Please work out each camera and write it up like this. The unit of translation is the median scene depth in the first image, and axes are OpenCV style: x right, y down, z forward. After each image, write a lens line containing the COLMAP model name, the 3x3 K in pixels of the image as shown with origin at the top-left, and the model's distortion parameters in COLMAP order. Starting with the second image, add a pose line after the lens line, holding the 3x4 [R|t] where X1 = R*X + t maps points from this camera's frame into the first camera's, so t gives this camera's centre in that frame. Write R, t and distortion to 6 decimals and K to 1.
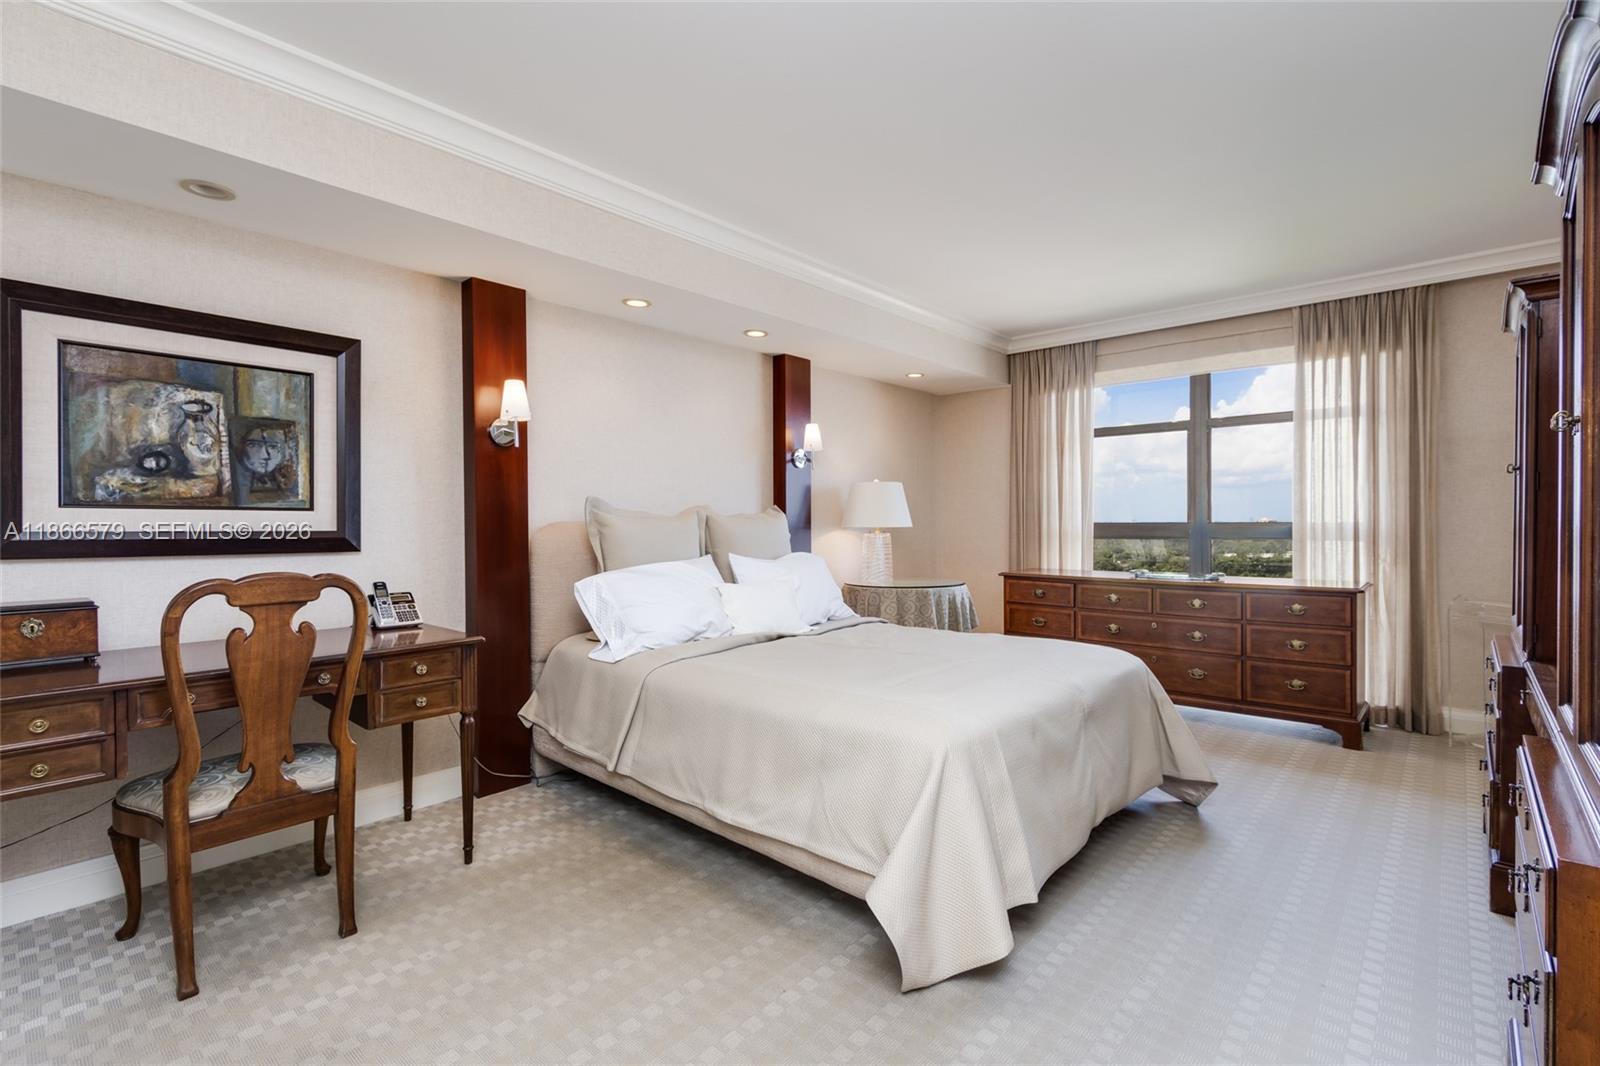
lens RADIAL K [[732.1, 0, 789.7], [0, 732.1, 532.5], [0, 0, 1]] dist [0.009290, -0.003561]
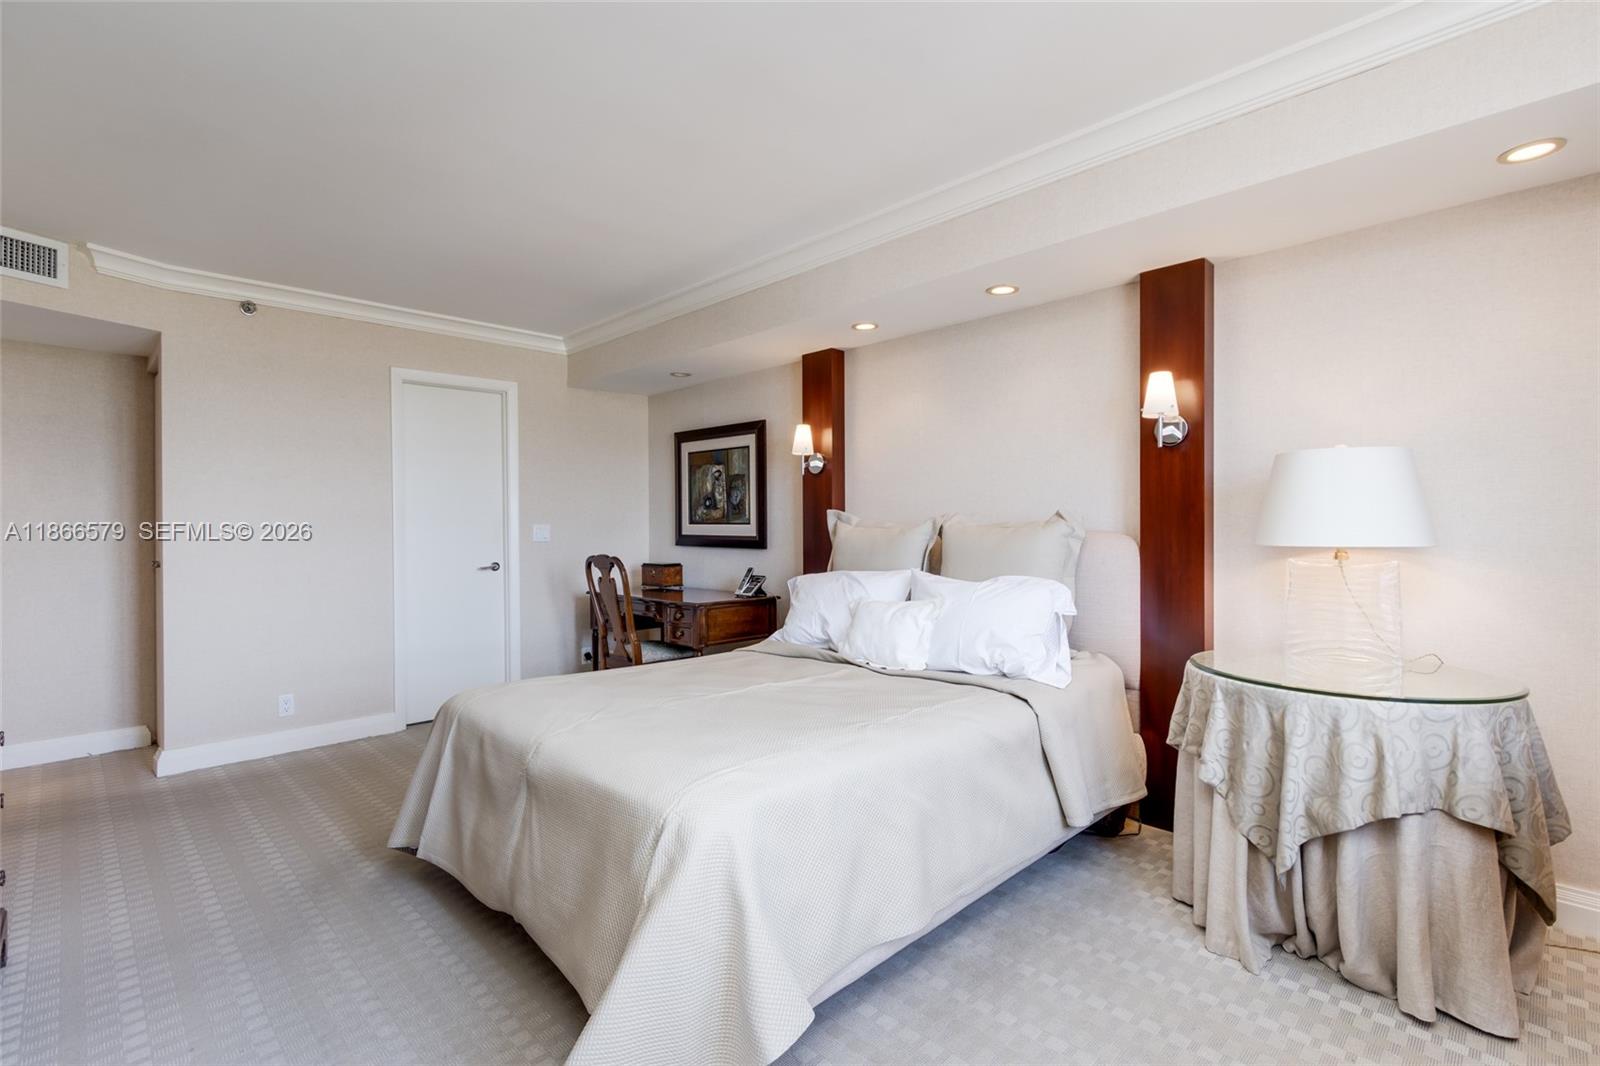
lens RADIAL K [[732.1, 0, 801.7], [0, 732.1, 530.5], [0, 0, 1]] dist [0.009290, -0.003561]
pose [[-0.049775, 0.009915, -0.998711, 1.159596], [-0.009991, 0.999896, 0.010424, -0.037309], [0.998710, 0.010497, -0.049671, 1.301566]]
